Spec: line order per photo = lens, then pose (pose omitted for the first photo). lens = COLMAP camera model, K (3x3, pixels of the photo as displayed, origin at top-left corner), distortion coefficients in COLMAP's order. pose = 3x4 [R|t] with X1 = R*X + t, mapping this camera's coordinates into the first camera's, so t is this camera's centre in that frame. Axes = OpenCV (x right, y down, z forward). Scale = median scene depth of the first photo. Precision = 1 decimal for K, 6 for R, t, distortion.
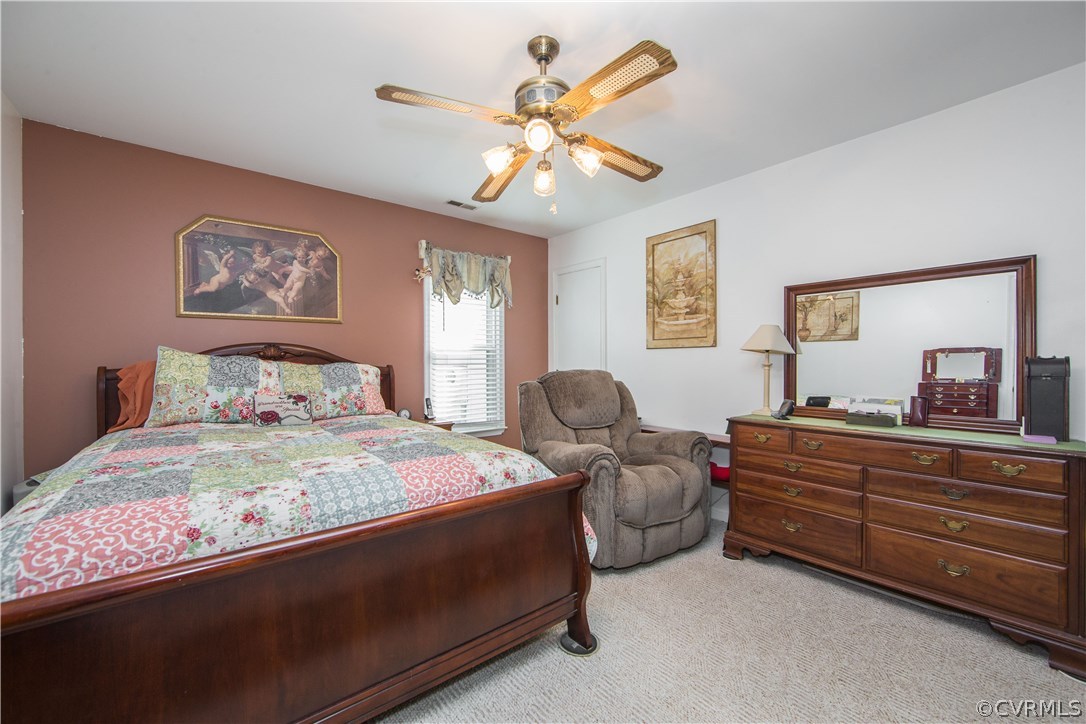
lens RADIAL K [[434.8, 0, 547.3], [0, 434.8, 360.7], [0, 0, 1]] dist [-0.025892, 0.006010]
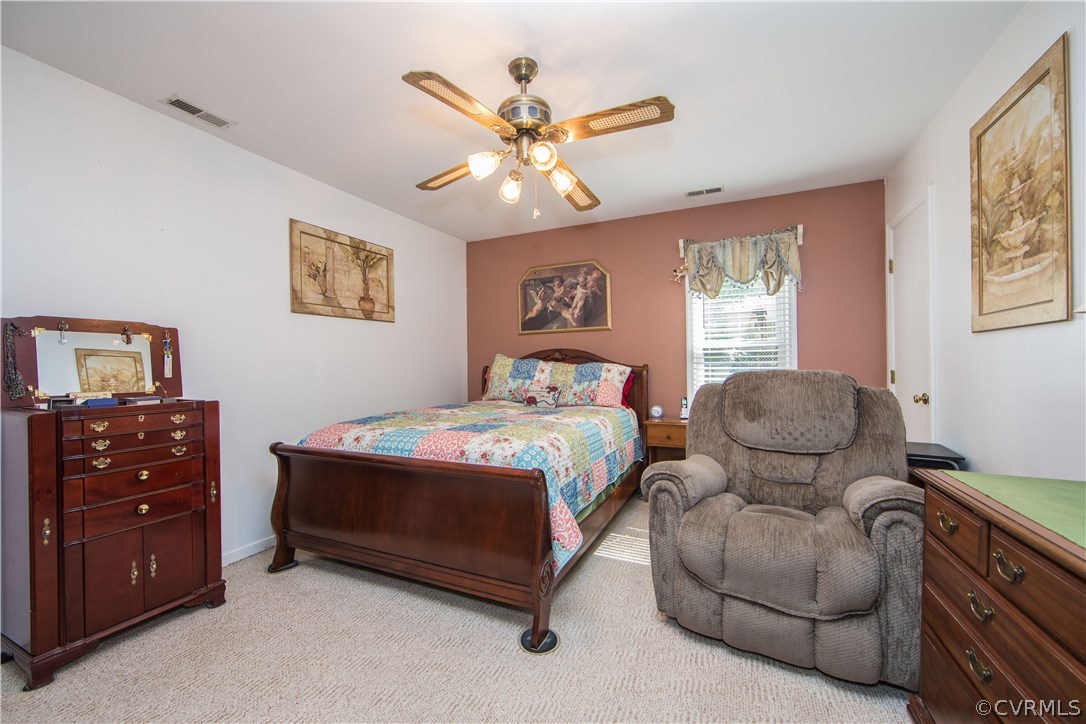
lens RADIAL K [[434.8, 0, 547.3], [0, 434.8, 360.7], [0, 0, 1]] dist [-0.025892, 0.006010]
pose [[0.421546, -0.010931, -0.906741, 0.588623], [0.012755, 0.999900, -0.006124, 0.005130], [0.906717, -0.008984, 0.421643, 0.354827]]
